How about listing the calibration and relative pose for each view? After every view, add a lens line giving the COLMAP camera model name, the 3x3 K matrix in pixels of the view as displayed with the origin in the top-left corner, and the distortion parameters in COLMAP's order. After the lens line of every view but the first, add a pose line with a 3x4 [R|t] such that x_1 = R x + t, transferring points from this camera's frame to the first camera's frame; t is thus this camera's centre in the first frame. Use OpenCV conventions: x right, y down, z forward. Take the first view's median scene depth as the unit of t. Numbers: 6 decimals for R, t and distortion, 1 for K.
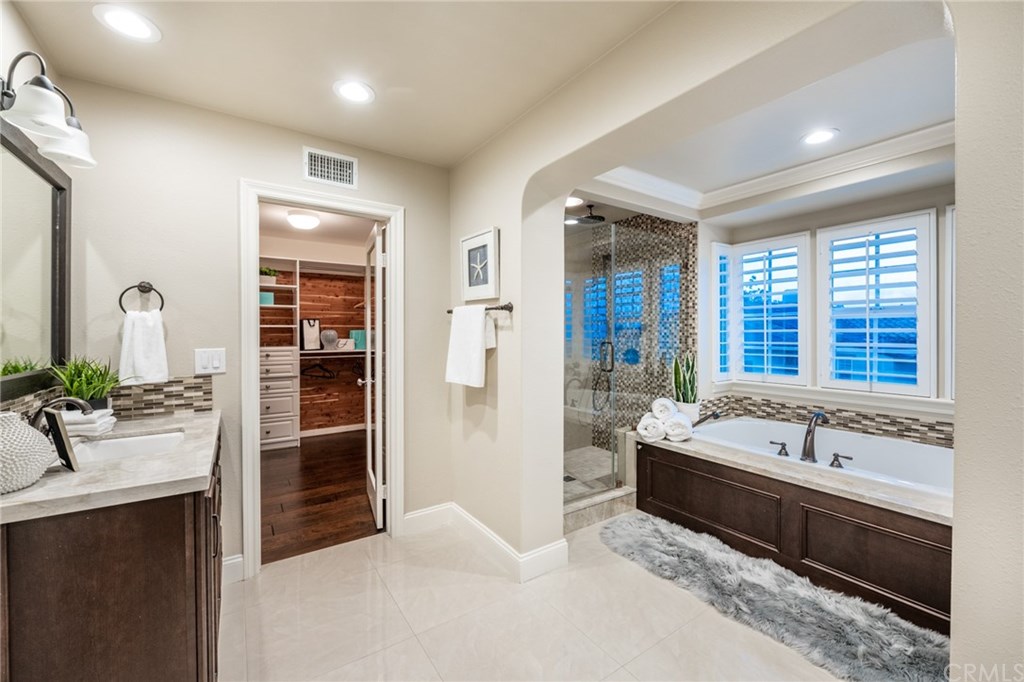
lens RADIAL K [[407.7, 0, 532.9], [0, 407.7, 334.1], [0, 0, 1]] dist [-0.004858, -0.001427]
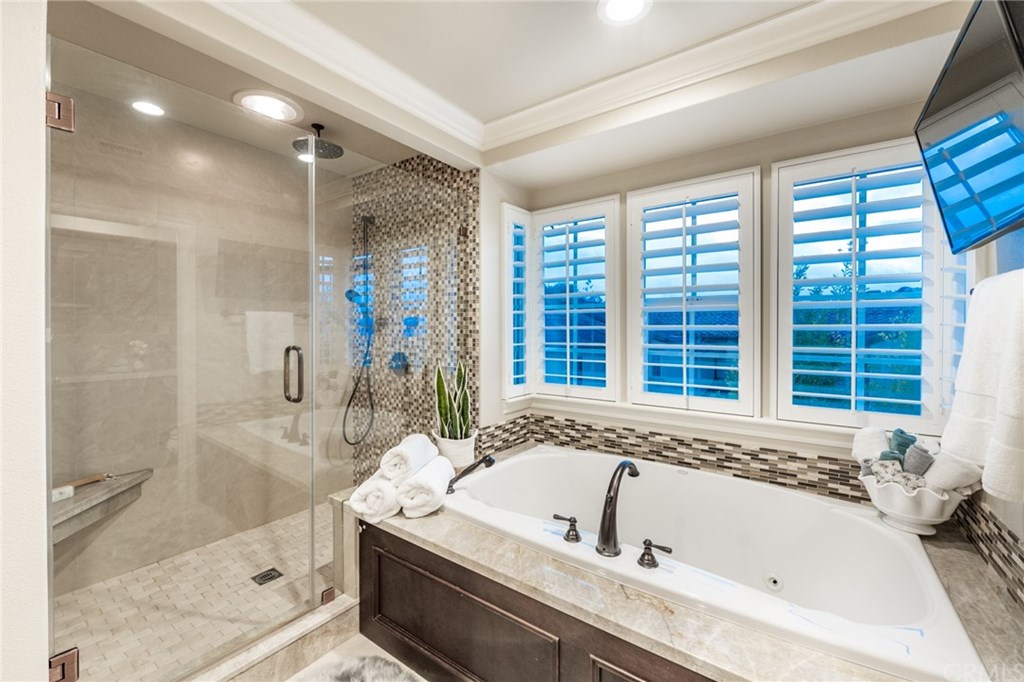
lens RADIAL K [[407.7, 0, 528.9], [0, 407.7, 330.6], [0, 0, 1]] dist [-0.004858, -0.001427]
pose [[0.938076, 0.001504, 0.346426, 0.272157], [-0.001390, 0.999999, -0.000578, -0.002602], [-0.346427, 0.000061, 0.938077, 0.363001]]
